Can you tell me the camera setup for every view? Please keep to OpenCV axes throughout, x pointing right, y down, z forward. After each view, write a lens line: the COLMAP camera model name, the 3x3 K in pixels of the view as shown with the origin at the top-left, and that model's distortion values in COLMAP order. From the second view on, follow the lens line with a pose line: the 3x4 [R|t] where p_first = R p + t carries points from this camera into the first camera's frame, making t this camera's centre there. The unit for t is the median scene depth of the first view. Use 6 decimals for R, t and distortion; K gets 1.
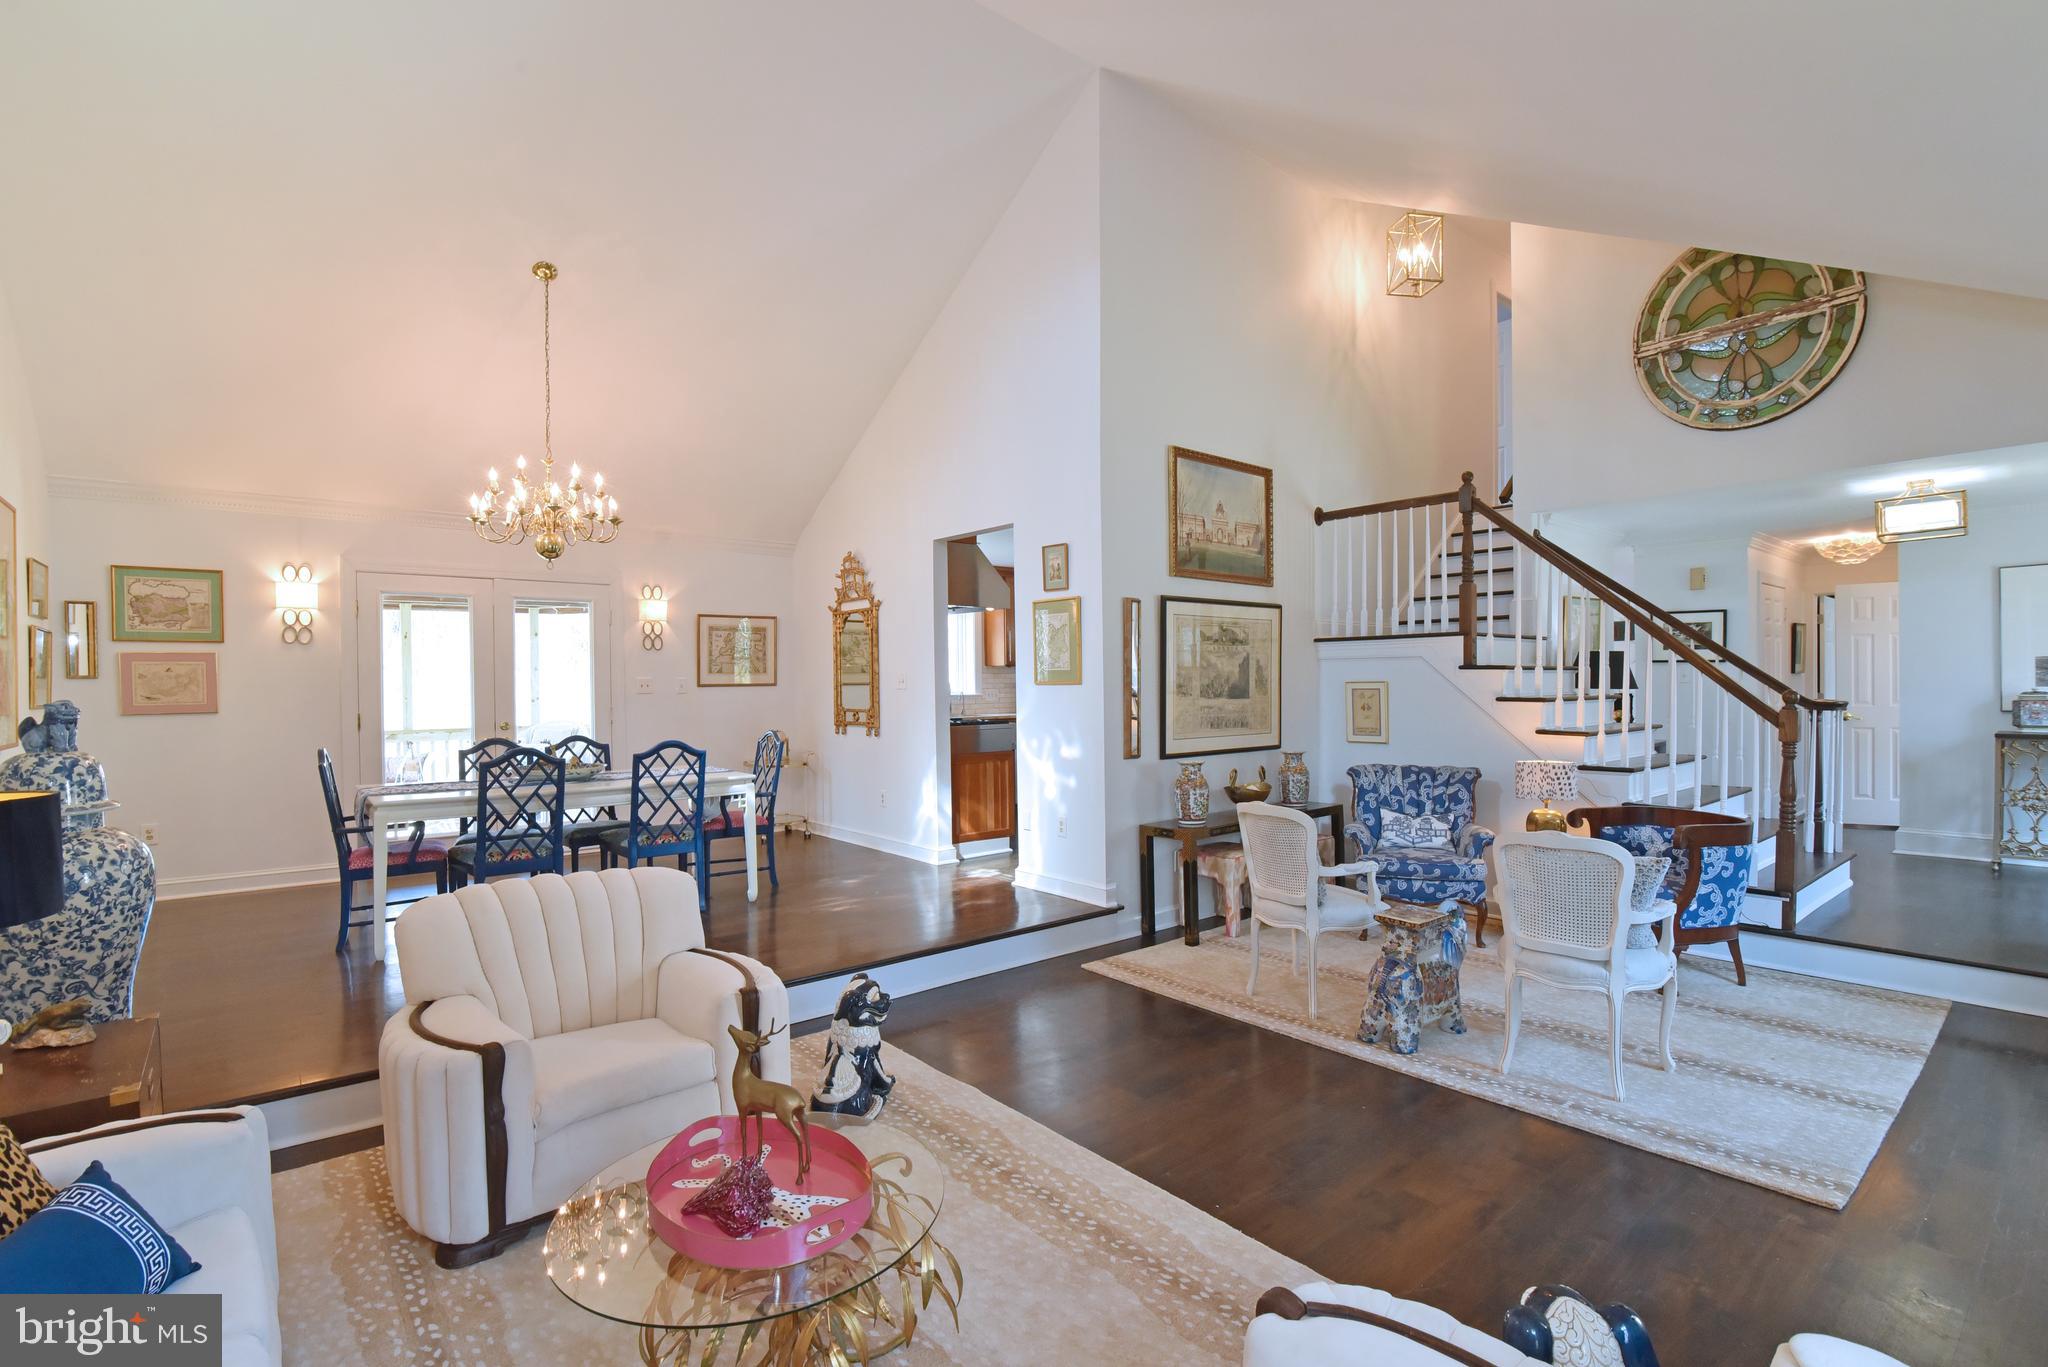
lens RADIAL K [[938.6, 0, 1024.2], [0, 938.6, 694.2], [0, 0, 1]] dist [-0.019393, 0.001580]
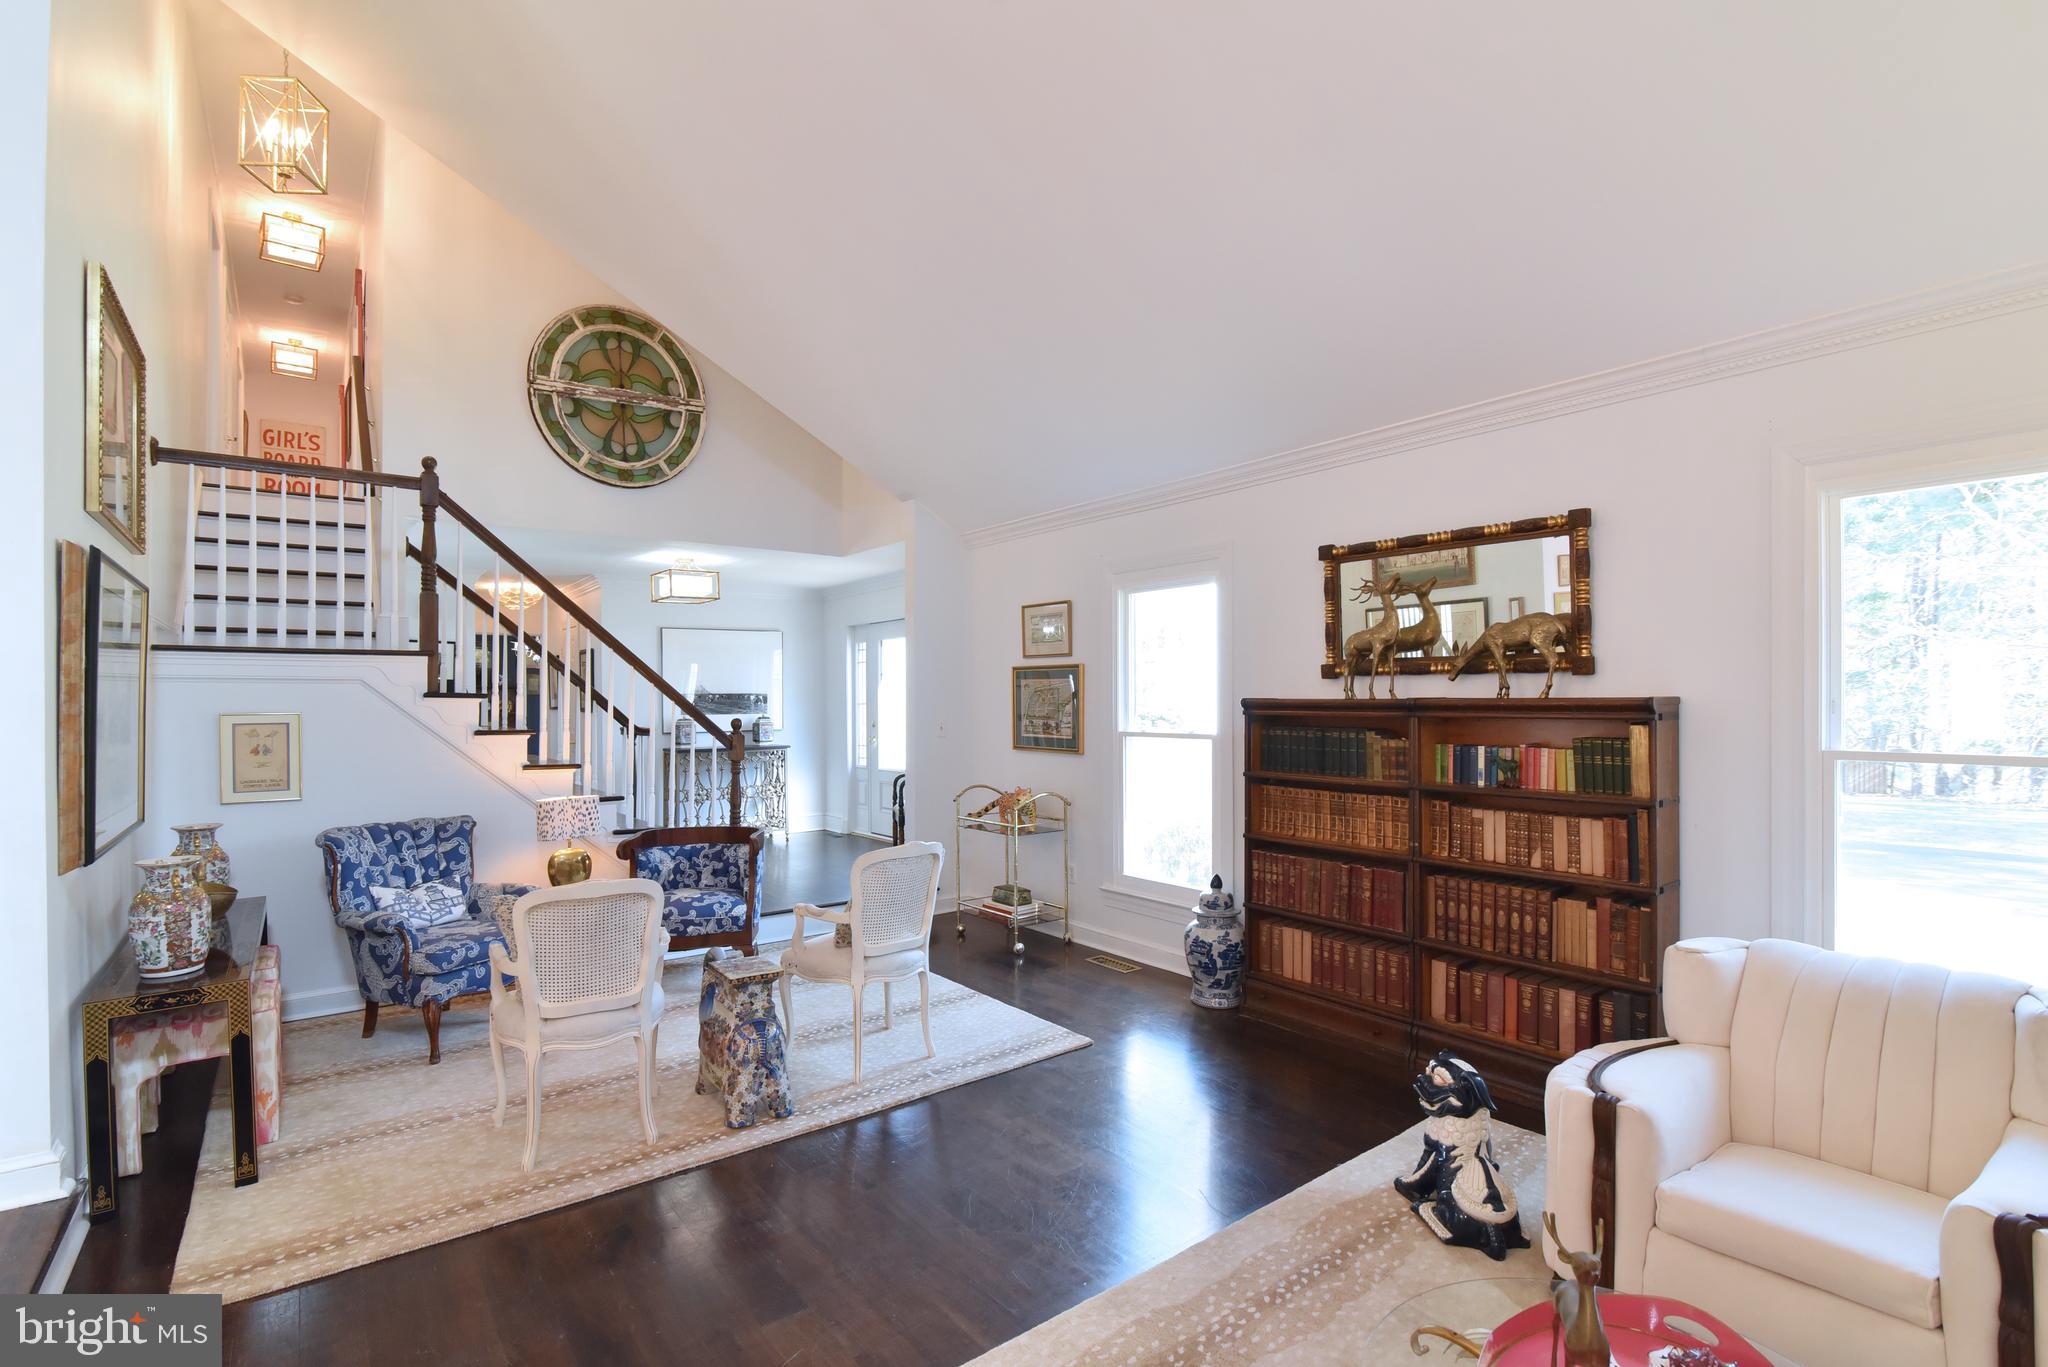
lens RADIAL K [[938.6, 0, 1024.2], [0, 938.6, 694.2], [0, 0, 1]] dist [-0.019393, 0.001580]
pose [[0.038556, 0.017781, 0.999098, -0.332835], [0.016693, 0.999691, -0.018436, -0.006209], [-0.999117, 0.017389, 0.038248, 0.467991]]
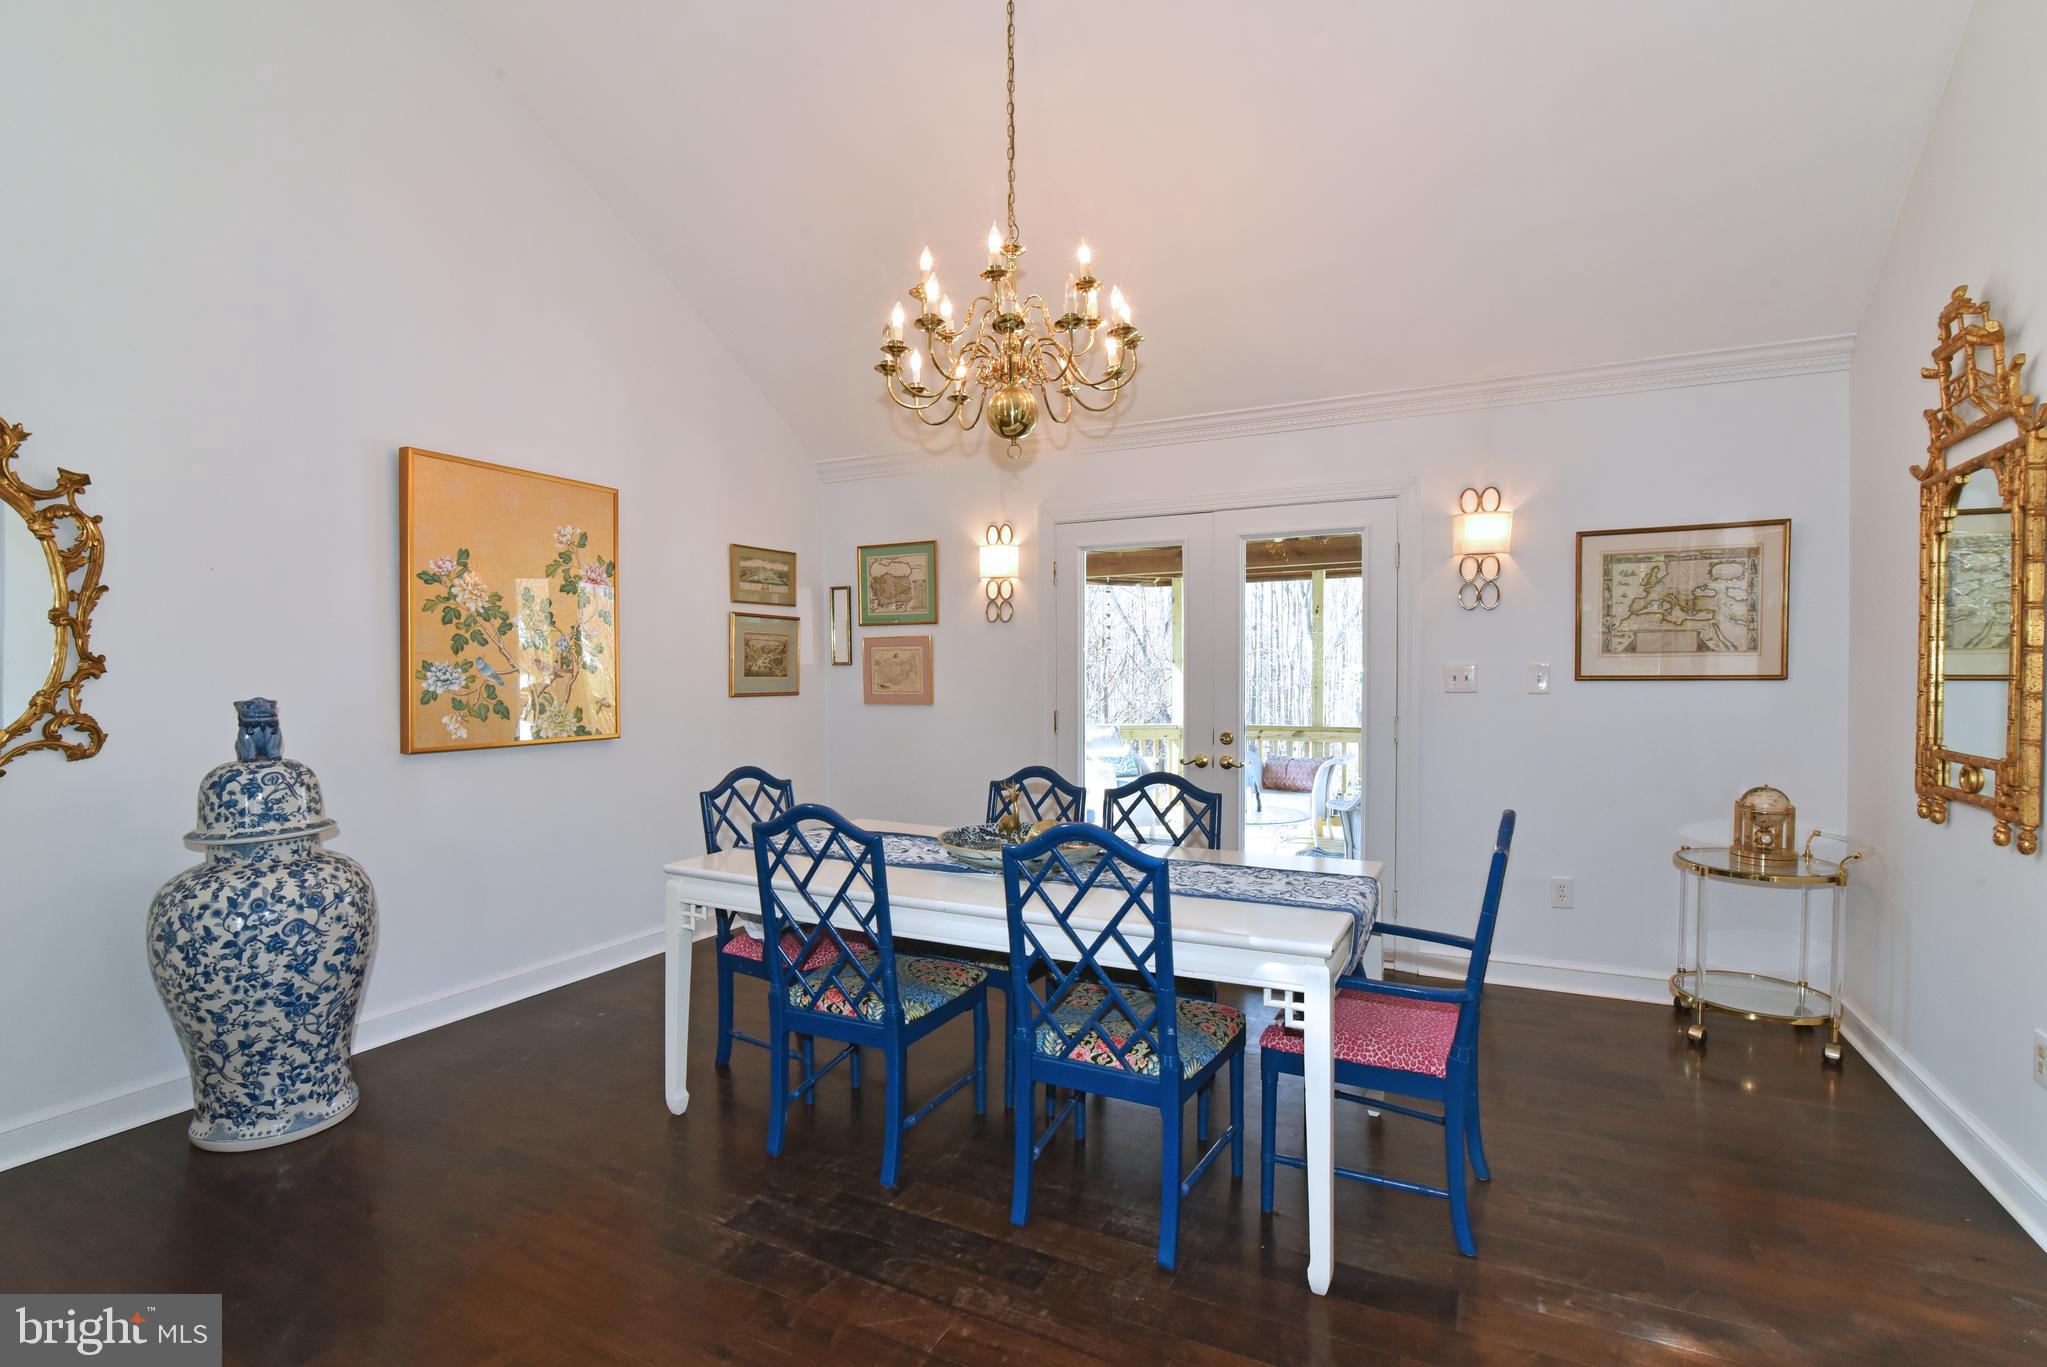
lens RADIAL K [[938.2, 0, 1023.7], [0, 938.2, 694.2], [0, 0, 1]] dist [-0.019393, 0.001580]
pose [[0.397617, 0.030193, -0.917055, -0.018411], [-0.011157, 0.999544, 0.028071, -0.015085], [0.917484, -0.000929, 0.397772, 0.734292]]
